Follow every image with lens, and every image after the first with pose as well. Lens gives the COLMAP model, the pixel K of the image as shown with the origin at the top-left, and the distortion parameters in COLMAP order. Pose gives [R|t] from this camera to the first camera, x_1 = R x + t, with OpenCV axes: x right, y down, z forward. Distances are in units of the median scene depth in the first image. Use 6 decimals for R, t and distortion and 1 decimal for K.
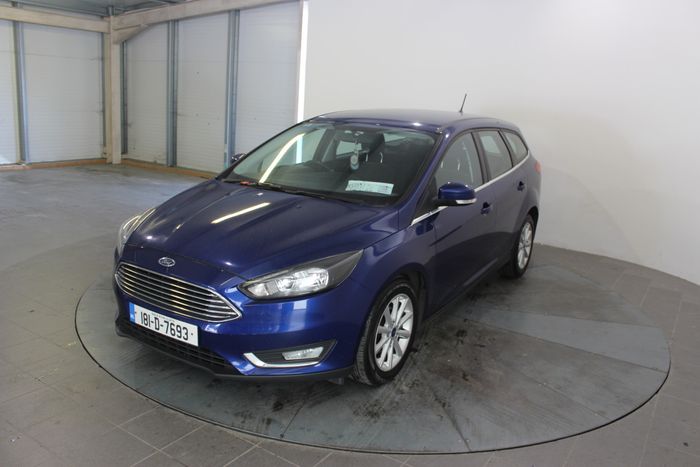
lens RADIAL K [[589.4, 0, 350.0], [0, 589.4, 233.5], [0, 0, 1]] dist [-0.161558, 0.167901]
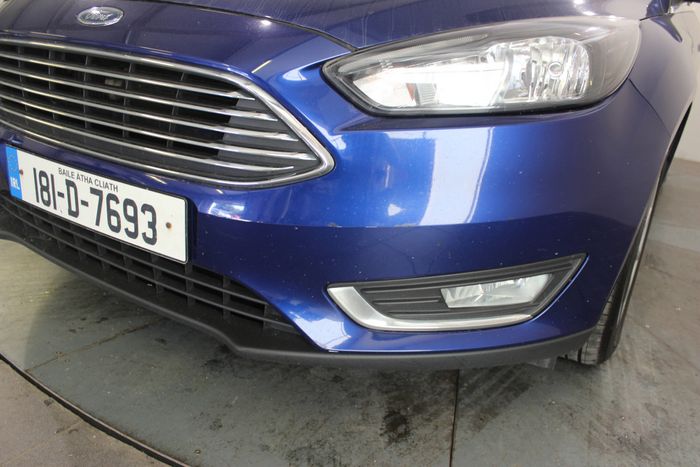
lens RADIAL K [[589.4, 0, 350.0], [0, 589.4, 233.5], [0, 0, 1]] dist [-0.161558, 0.167901]
pose [[0.999146, 0.034214, 0.023176, -0.173380], [-0.036647, 0.992773, 0.114272, 0.133837], [-0.019099, -0.115024, 0.993179, 0.657458]]
